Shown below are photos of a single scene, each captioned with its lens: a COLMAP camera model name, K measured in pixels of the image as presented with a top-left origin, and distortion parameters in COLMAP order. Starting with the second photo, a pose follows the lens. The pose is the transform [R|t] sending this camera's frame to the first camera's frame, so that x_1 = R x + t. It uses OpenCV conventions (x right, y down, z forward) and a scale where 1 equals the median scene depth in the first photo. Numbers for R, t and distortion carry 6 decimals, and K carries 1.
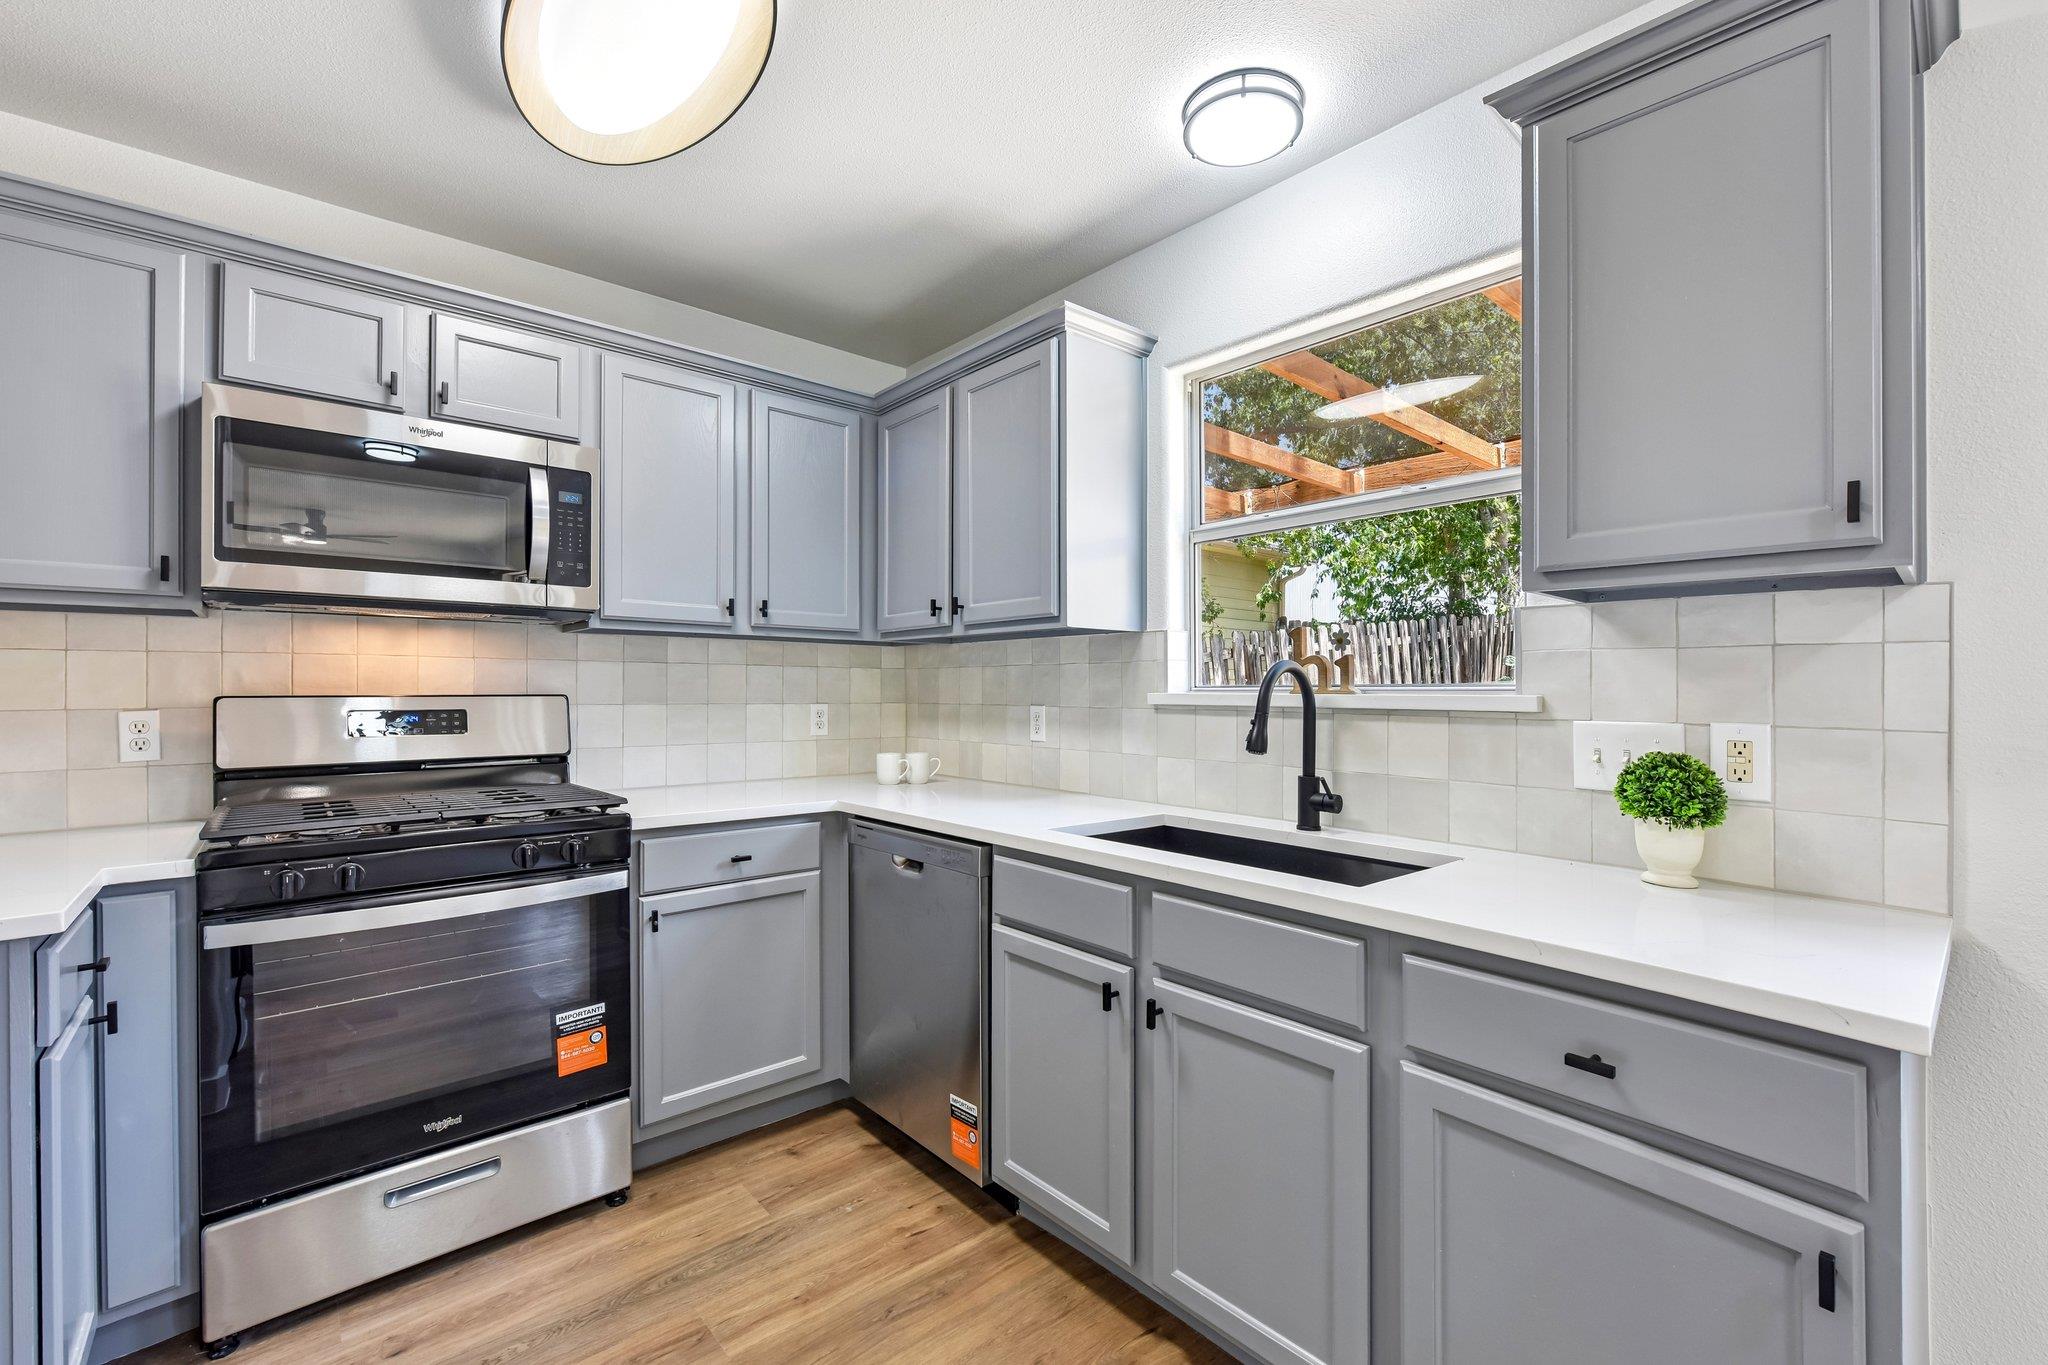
lens RADIAL K [[855.1, 0, 997.7], [0, 855.1, 694.0], [0, 0, 1]] dist [-0.016236, -0.001324]
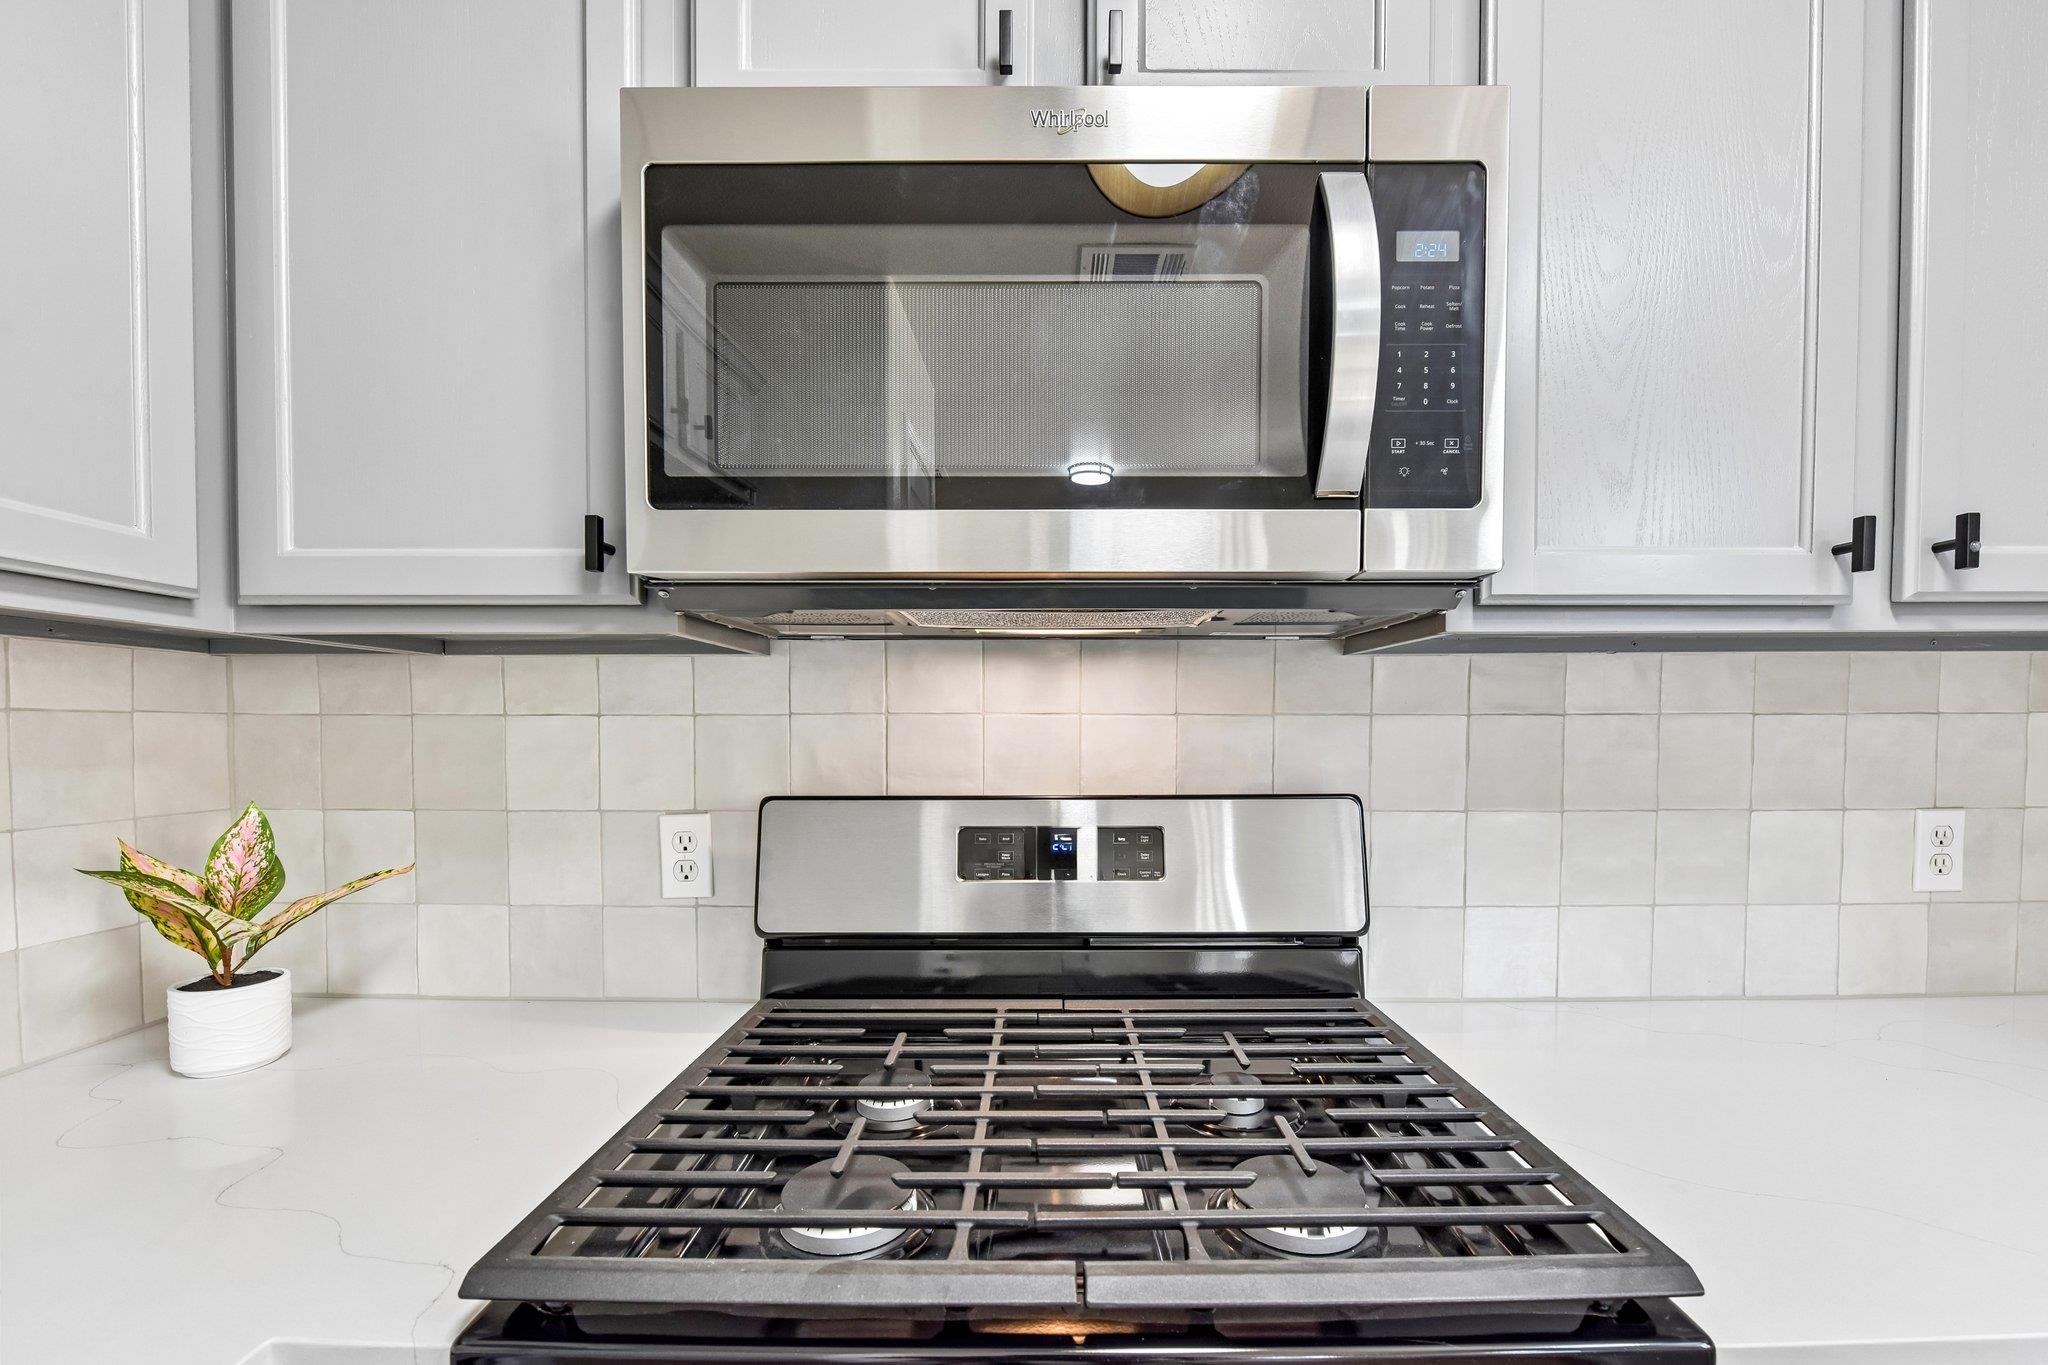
lens RADIAL K [[798.8, 0, 1071.7], [0, 798.8, 729.6], [0, 0, 1]] dist [-0.007592, -0.001824]
pose [[0.789502, 0.004519, -0.613731, -0.430102], [0.002664, 0.999938, 0.010791, -0.043030], [0.613742, -0.010154, 0.789441, 0.678370]]
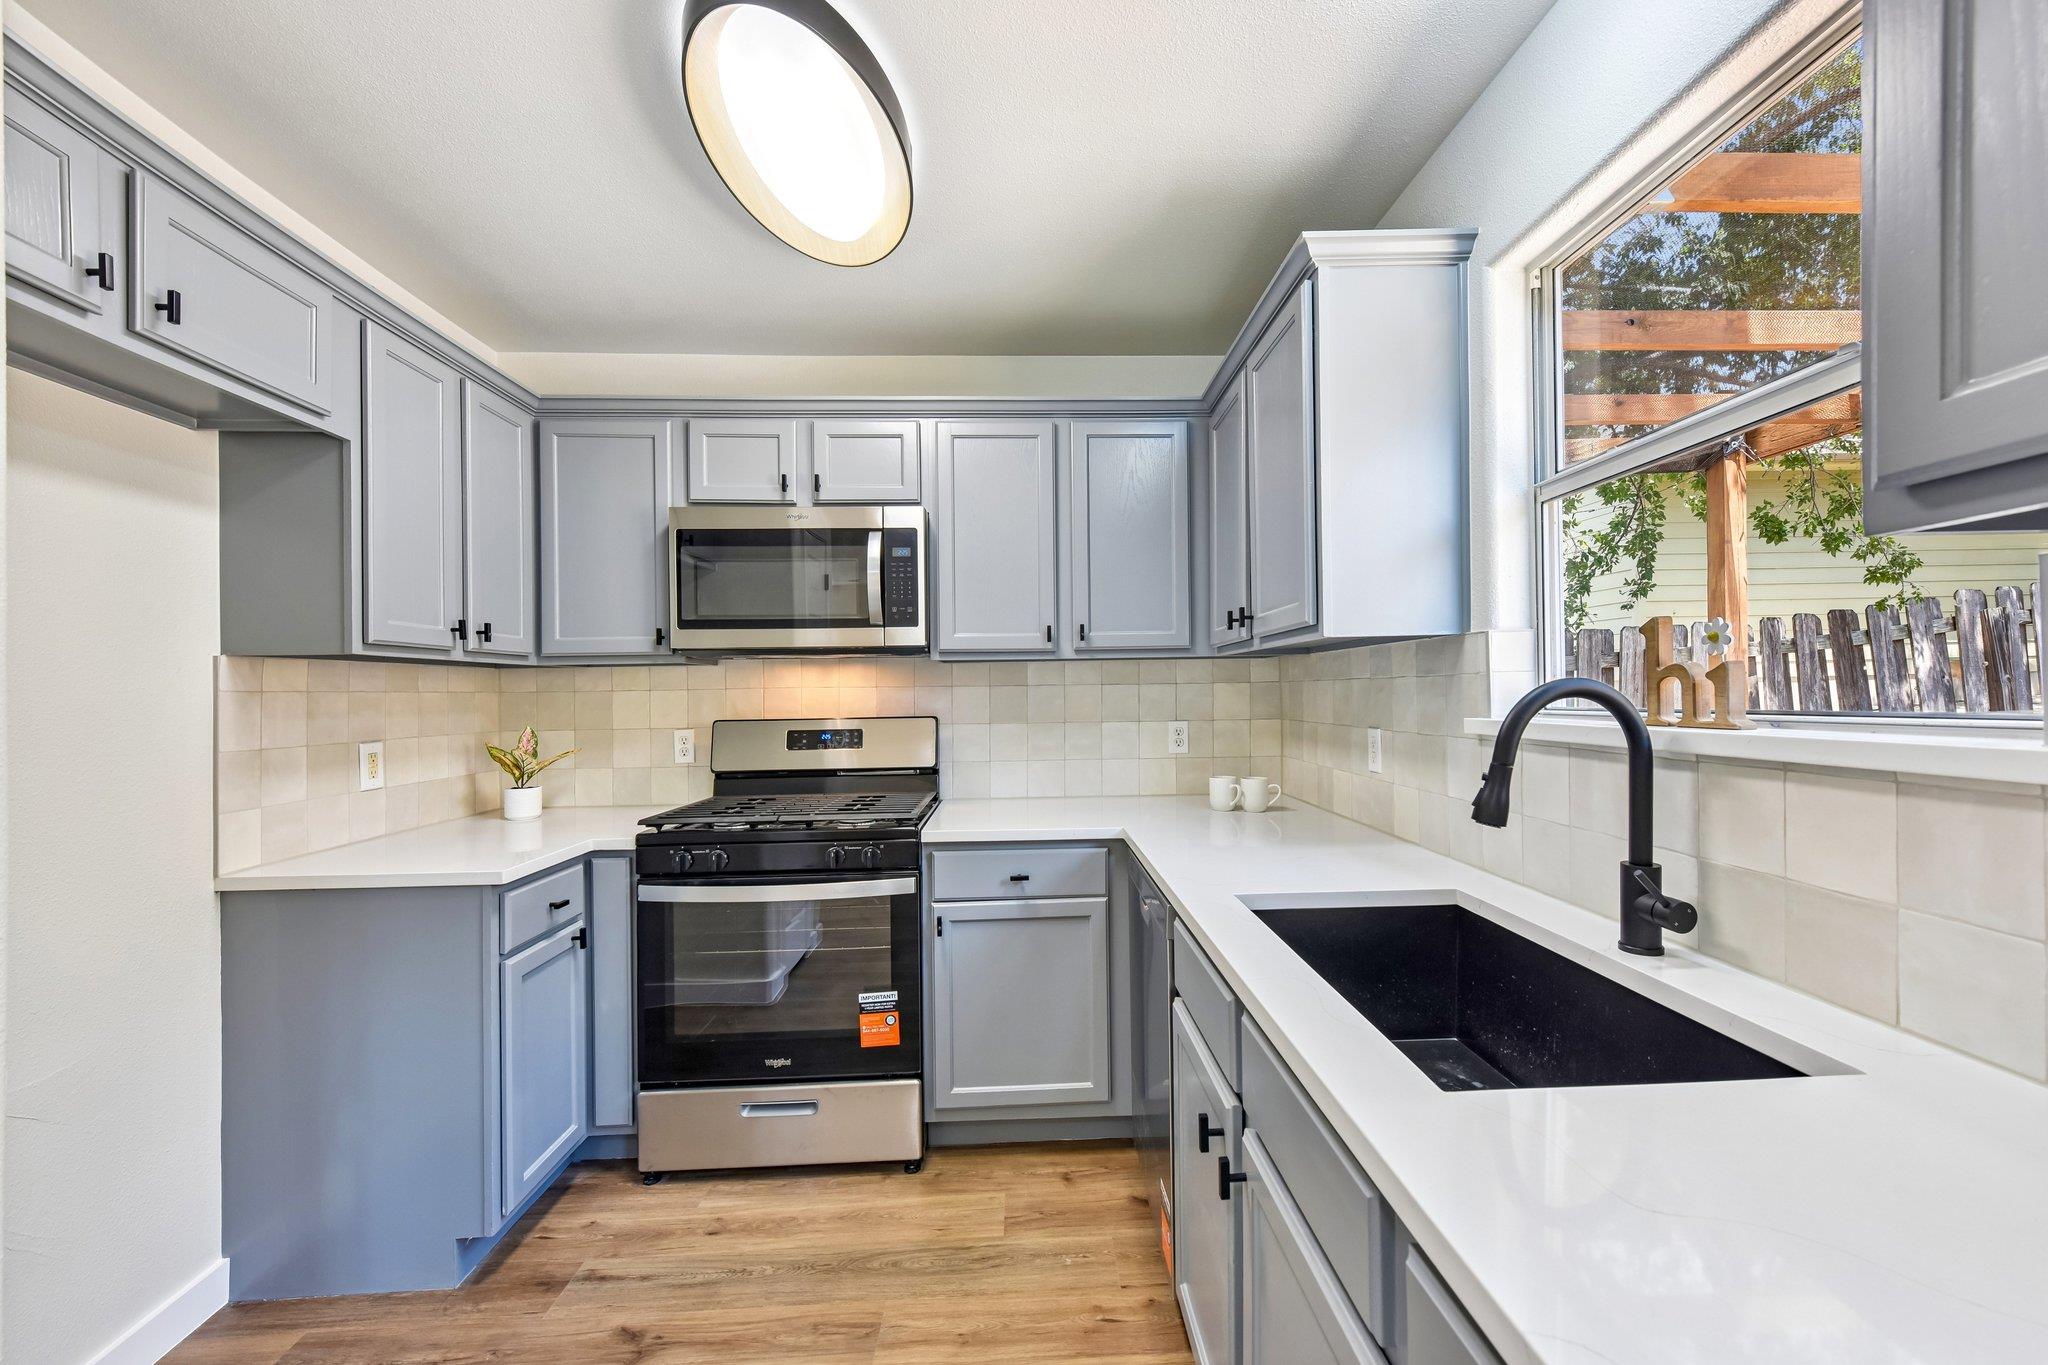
lens RADIAL K [[798.8, 0, 1043.4], [0, 798.8, 691.2], [0, 0, 1]] dist [-0.007592, -0.001824]
pose [[0.788718, -0.017785, -0.614498, 0.335049], [0.016387, 0.999834, -0.007905, -0.026615], [0.614537, -0.003835, 0.788879, 0.256772]]
